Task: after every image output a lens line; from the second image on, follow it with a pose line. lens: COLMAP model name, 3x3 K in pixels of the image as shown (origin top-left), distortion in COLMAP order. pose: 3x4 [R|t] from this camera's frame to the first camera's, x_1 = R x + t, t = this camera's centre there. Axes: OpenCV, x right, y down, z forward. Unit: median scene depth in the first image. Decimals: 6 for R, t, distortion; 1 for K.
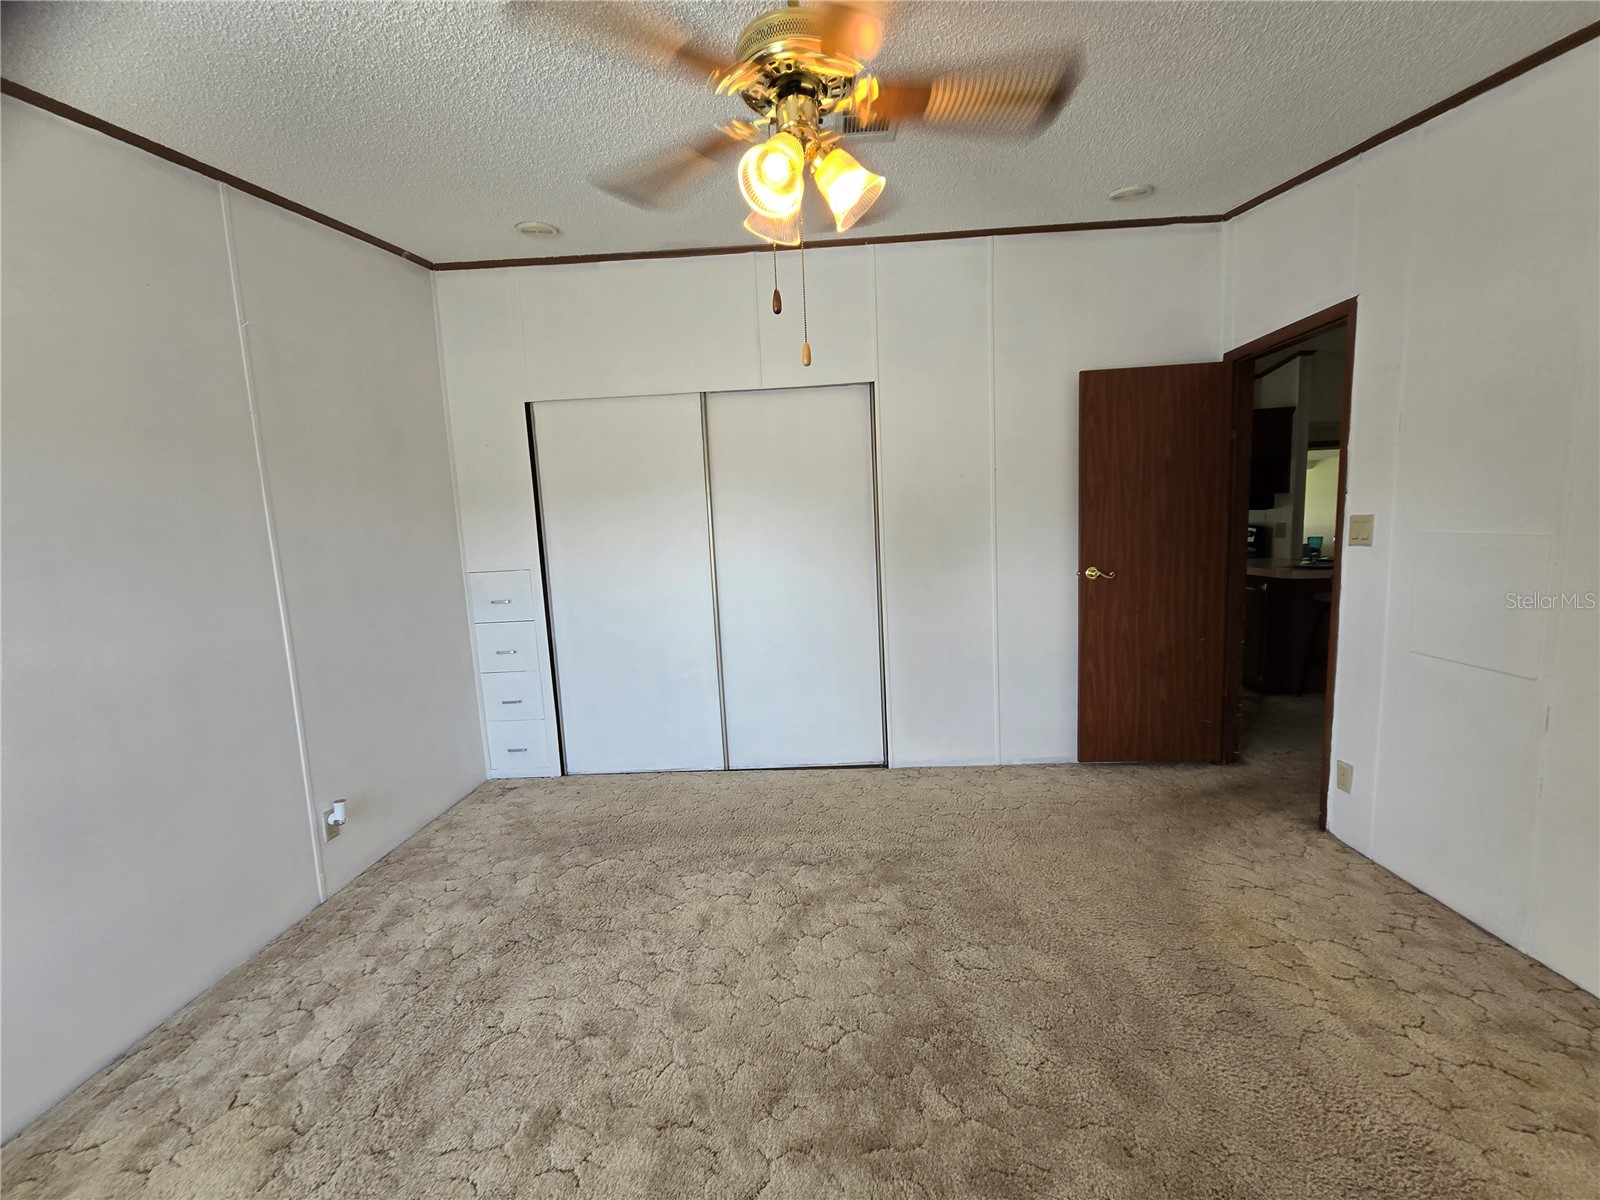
lens RADIAL K [[658.0, 0, 801.3], [0, 658.0, 606.2], [0, 0, 1]] dist [0.000166, 0.002728]
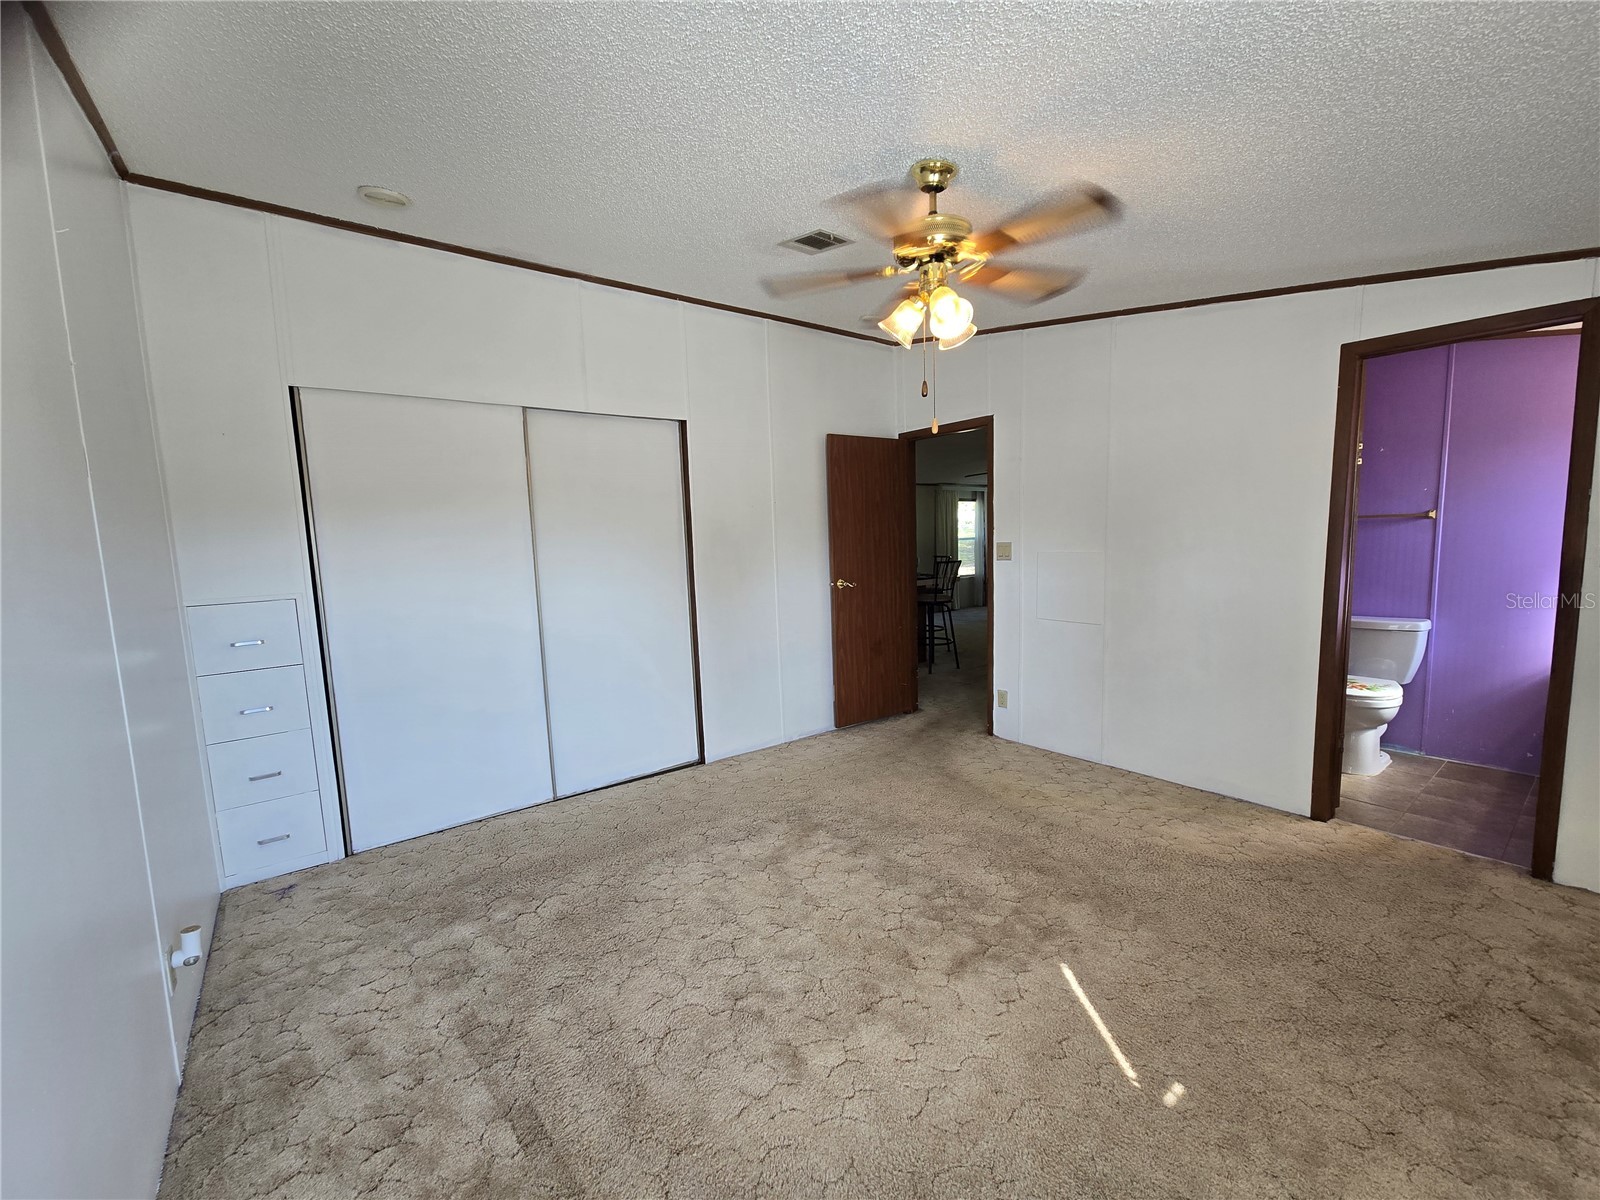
lens RADIAL K [[658.0, 0, 797.3], [0, 658.0, 603.8], [0, 0, 1]] dist [0.000166, 0.002728]
pose [[0.769331, -0.044047, 0.637330, -0.527476], [0.075122, 0.996936, -0.021782, 0.014022], [-0.634418, 0.064635, 0.770283, 0.027950]]
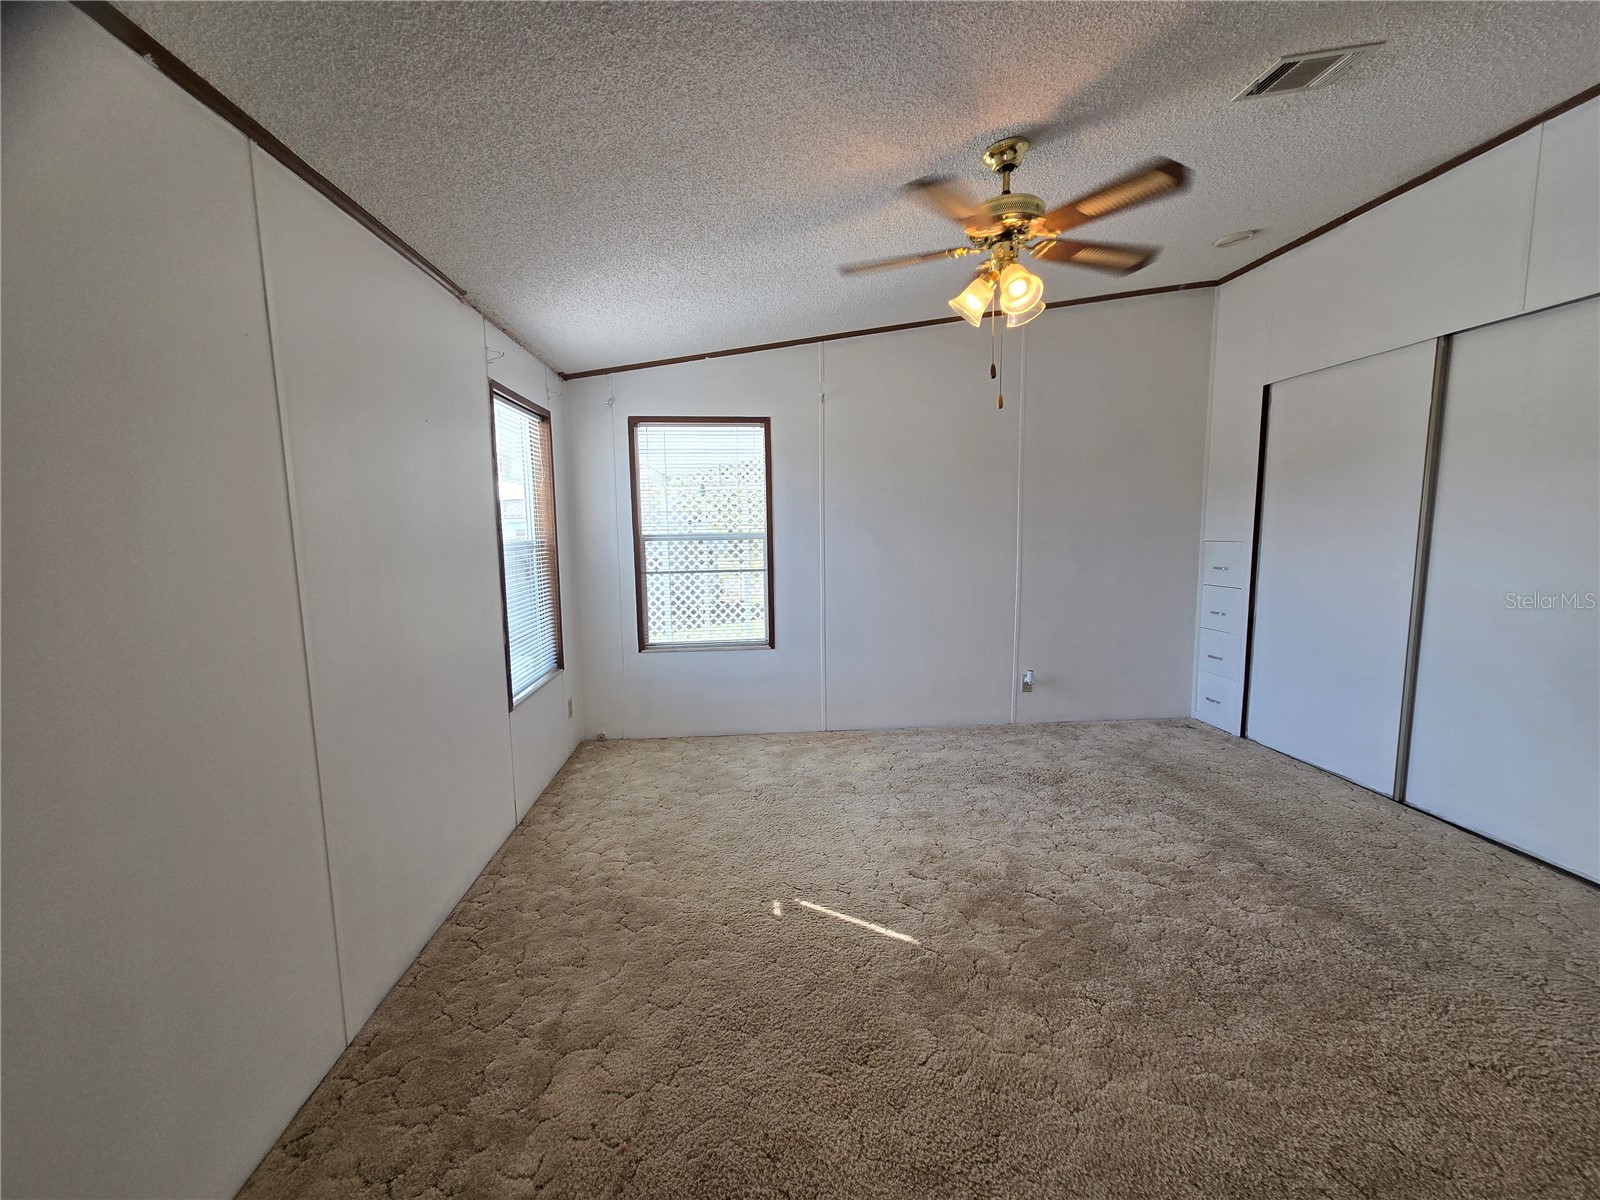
lens RADIAL K [[658.0, 0, 796.3], [0, 658.0, 601.9], [0, 0, 1]] dist [0.000166, 0.002728]
pose [[0.118388, 0.155529, -0.980712, 0.676841], [-0.110733, 0.983565, 0.142614, -0.035429], [0.986774, 0.091714, 0.133664, 0.154554]]
